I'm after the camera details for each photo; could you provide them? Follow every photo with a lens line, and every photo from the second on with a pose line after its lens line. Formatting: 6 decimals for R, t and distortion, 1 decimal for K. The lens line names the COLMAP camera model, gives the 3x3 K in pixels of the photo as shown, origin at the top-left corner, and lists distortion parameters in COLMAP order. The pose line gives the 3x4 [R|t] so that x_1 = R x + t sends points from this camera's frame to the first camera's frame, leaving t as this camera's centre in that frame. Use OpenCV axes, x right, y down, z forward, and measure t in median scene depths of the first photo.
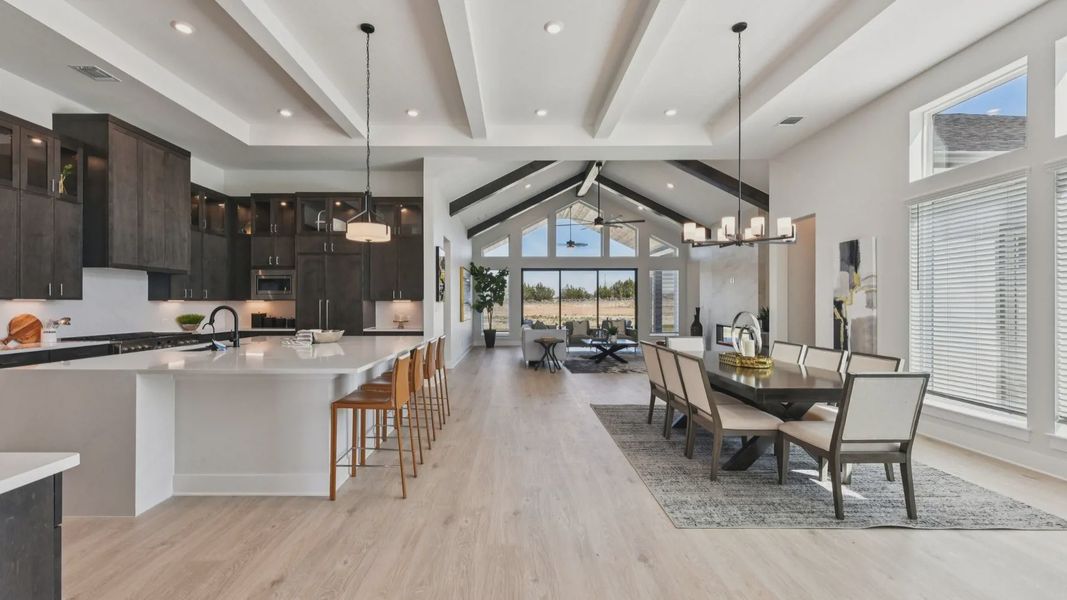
lens RADIAL K [[424.8, 0, 529.6], [0, 424.8, 302.5], [0, 0, 1]] dist [-0.000784, -0.000906]
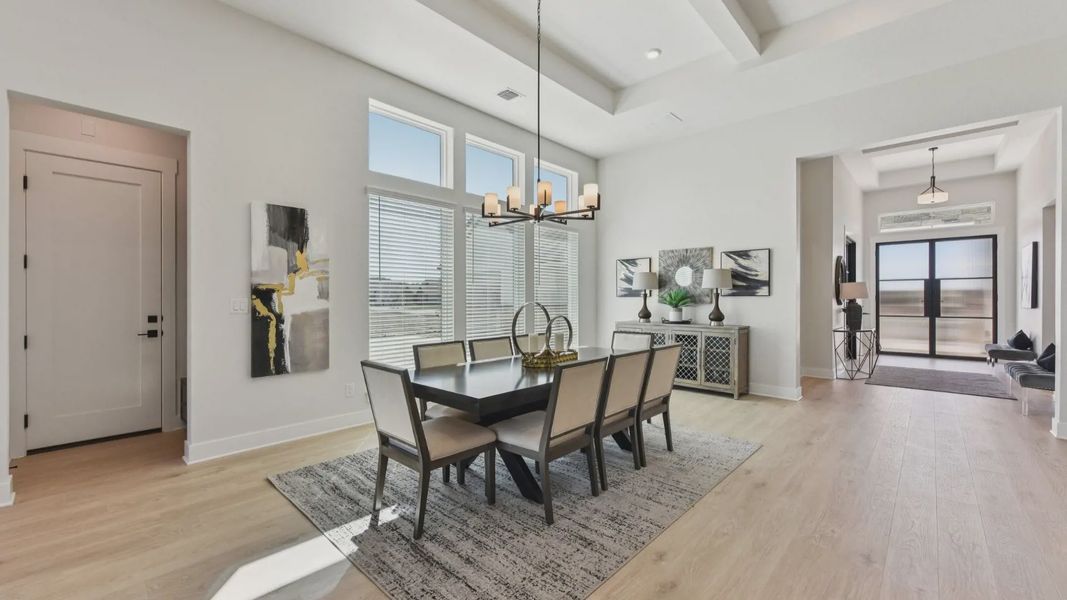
lens RADIAL K [[424.8, 0, 535.0], [0, 424.8, 299.1], [0, 0, 1]] dist [-0.000784, -0.000906]
pose [[-0.721111, -0.002752, 0.692814, -0.048857], [-0.003351, 0.999994, 0.000484, 0.010827], [-0.692811, -0.001972, -0.721117, 1.226621]]
